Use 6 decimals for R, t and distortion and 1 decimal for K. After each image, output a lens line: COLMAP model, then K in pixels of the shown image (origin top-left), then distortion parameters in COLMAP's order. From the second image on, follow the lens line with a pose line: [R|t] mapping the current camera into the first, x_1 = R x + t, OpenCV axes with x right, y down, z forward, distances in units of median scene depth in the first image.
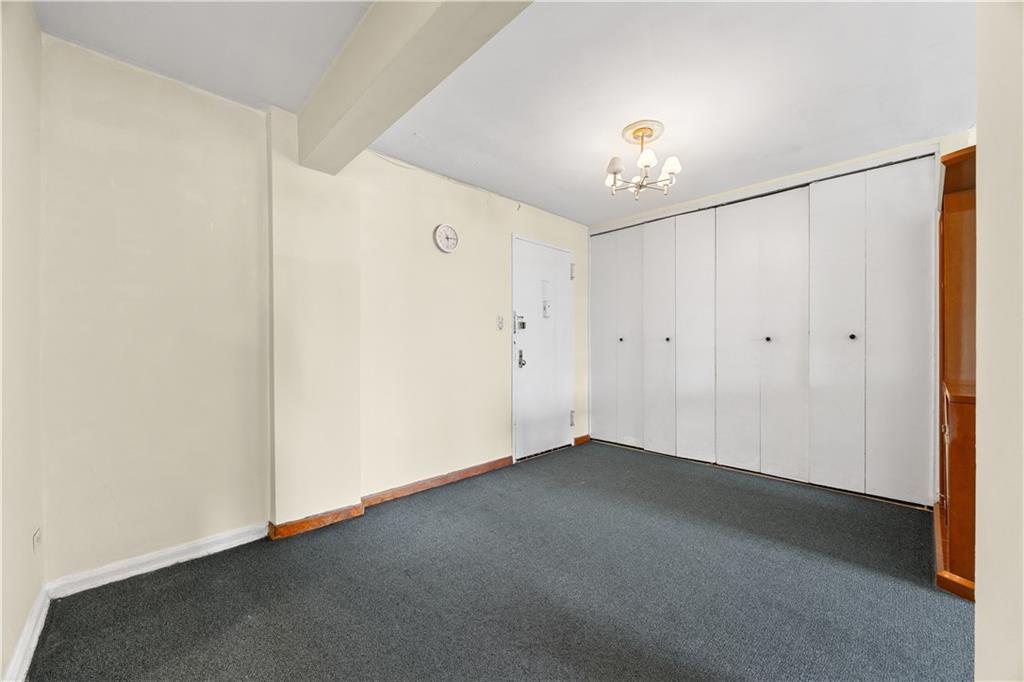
lens RADIAL K [[395.2, 0, 510.2], [0, 395.2, 341.7], [0, 0, 1]] dist [-0.003468, 0.000043]
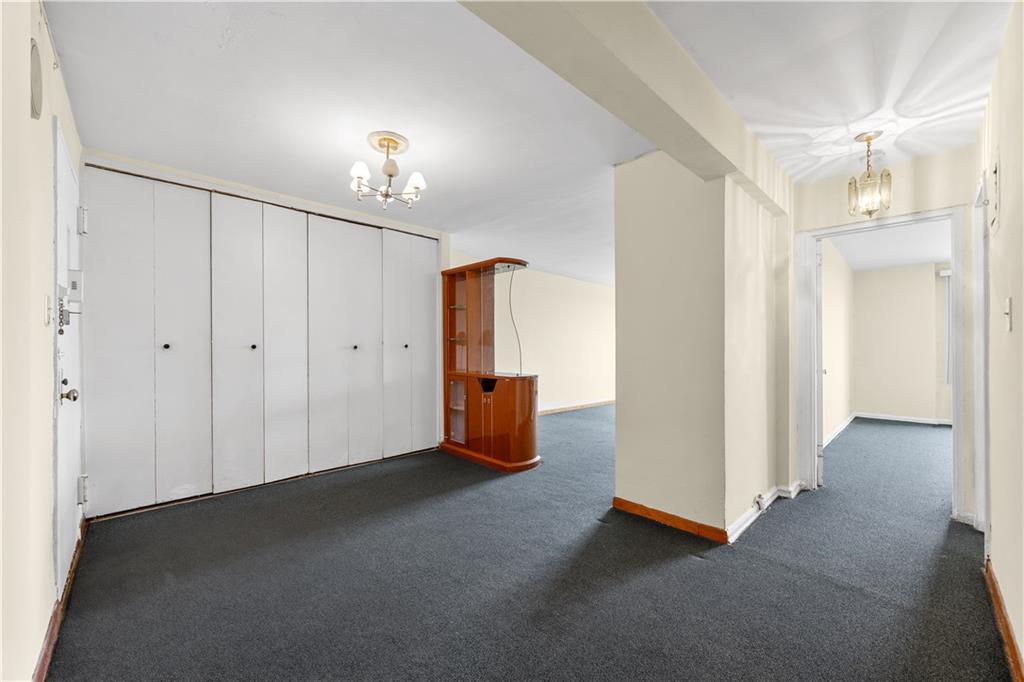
lens RADIAL K [[395.2, 0, 510.2], [0, 395.2, 348.5], [0, 0, 1]] dist [-0.003468, 0.000043]
pose [[0.004109, 0.005736, 0.999975, -0.505701], [0.000688, 0.999983, -0.005739, 0.003661], [-0.999991, 0.000712, 0.004105, 0.539140]]
